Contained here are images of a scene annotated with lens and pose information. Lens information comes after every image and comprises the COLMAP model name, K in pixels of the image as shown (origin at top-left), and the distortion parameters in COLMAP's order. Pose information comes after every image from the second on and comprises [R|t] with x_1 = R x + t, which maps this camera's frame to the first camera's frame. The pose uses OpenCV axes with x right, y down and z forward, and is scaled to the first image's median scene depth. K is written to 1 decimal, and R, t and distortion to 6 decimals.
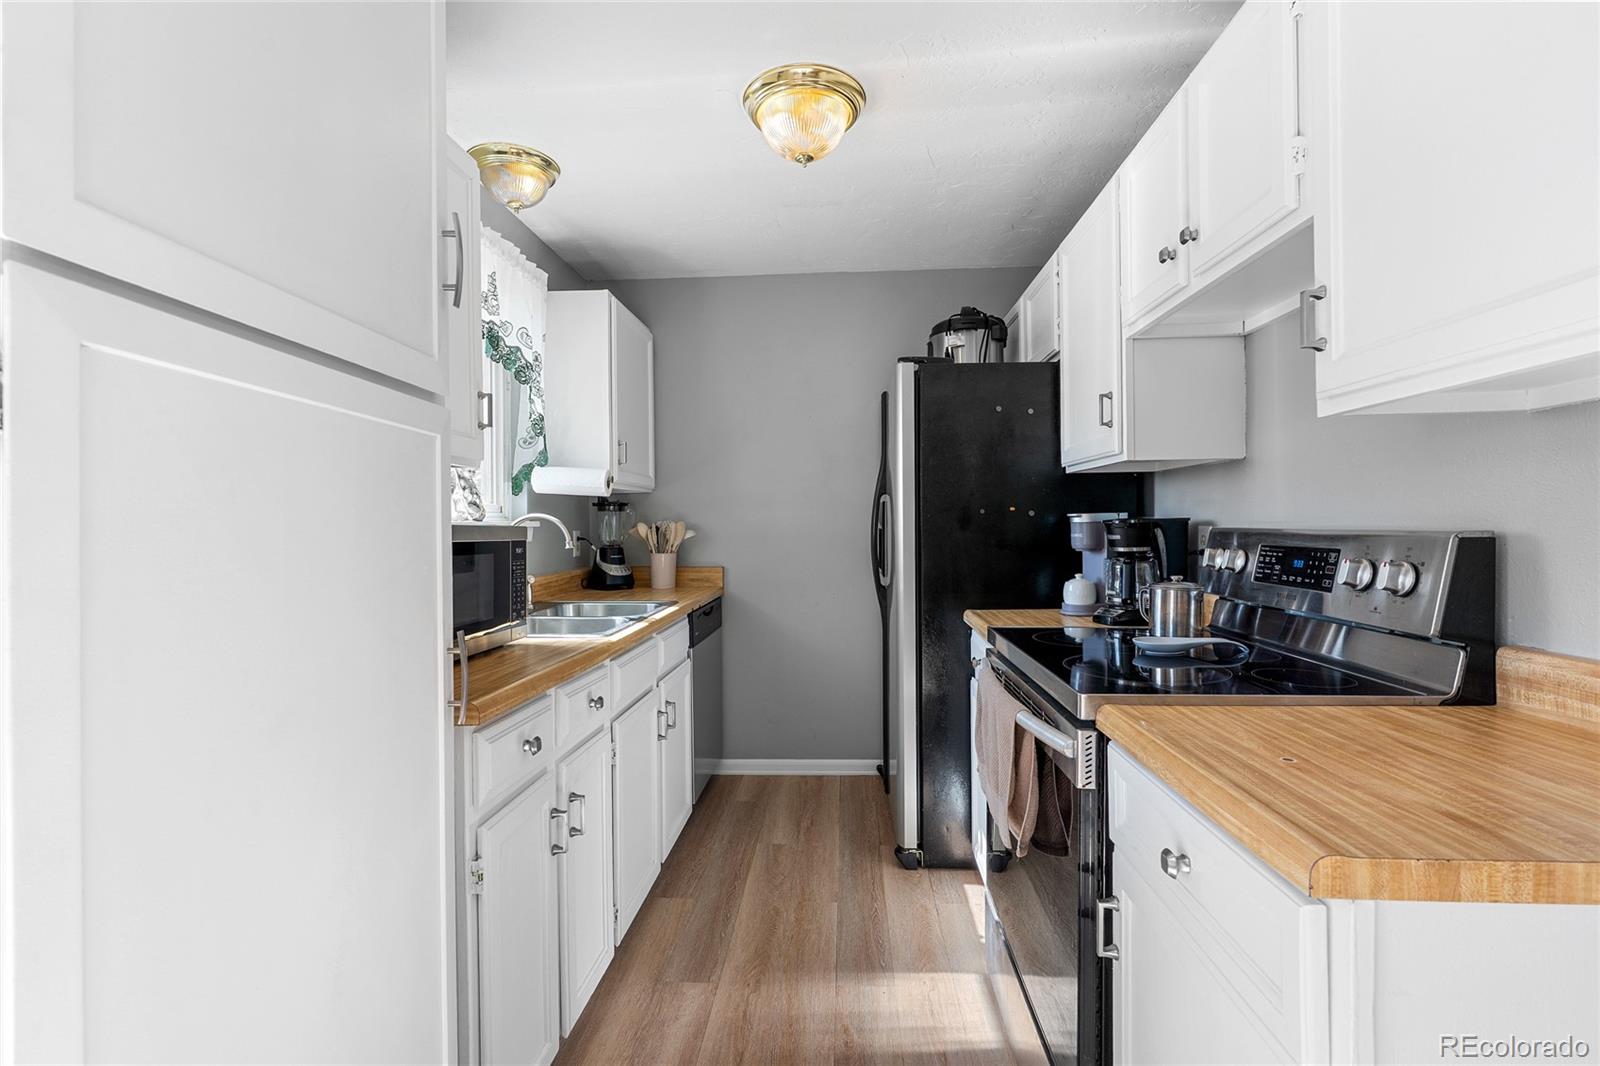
lens RADIAL K [[723.8, 0, 811.7], [0, 723.8, 529.8], [0, 0, 1]] dist [-0.009408, 0.001083]
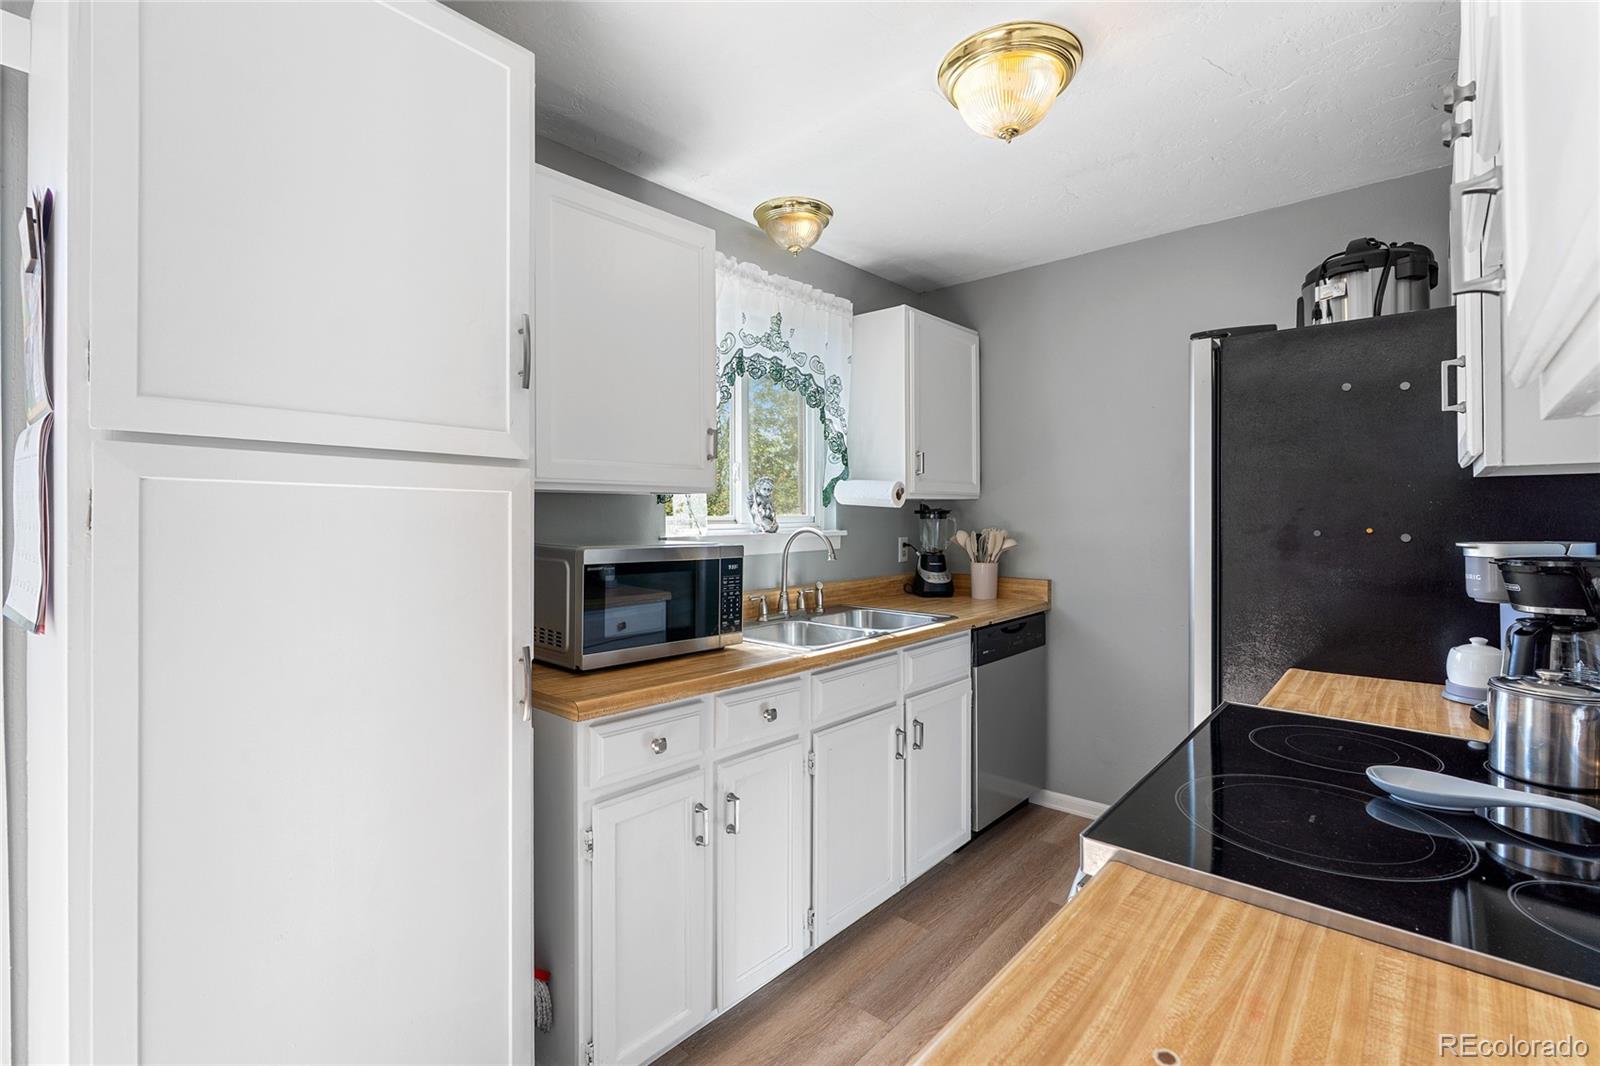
lens RADIAL K [[723.8, 0, 813.7], [0, 723.8, 513.2], [0, 0, 1]] dist [-0.009408, 0.001083]
pose [[0.783630, 0.006681, -0.621191, 0.263796], [-0.009295, 0.999956, -0.000971, -0.036662], [0.621158, 0.006535, 0.783658, 0.125267]]
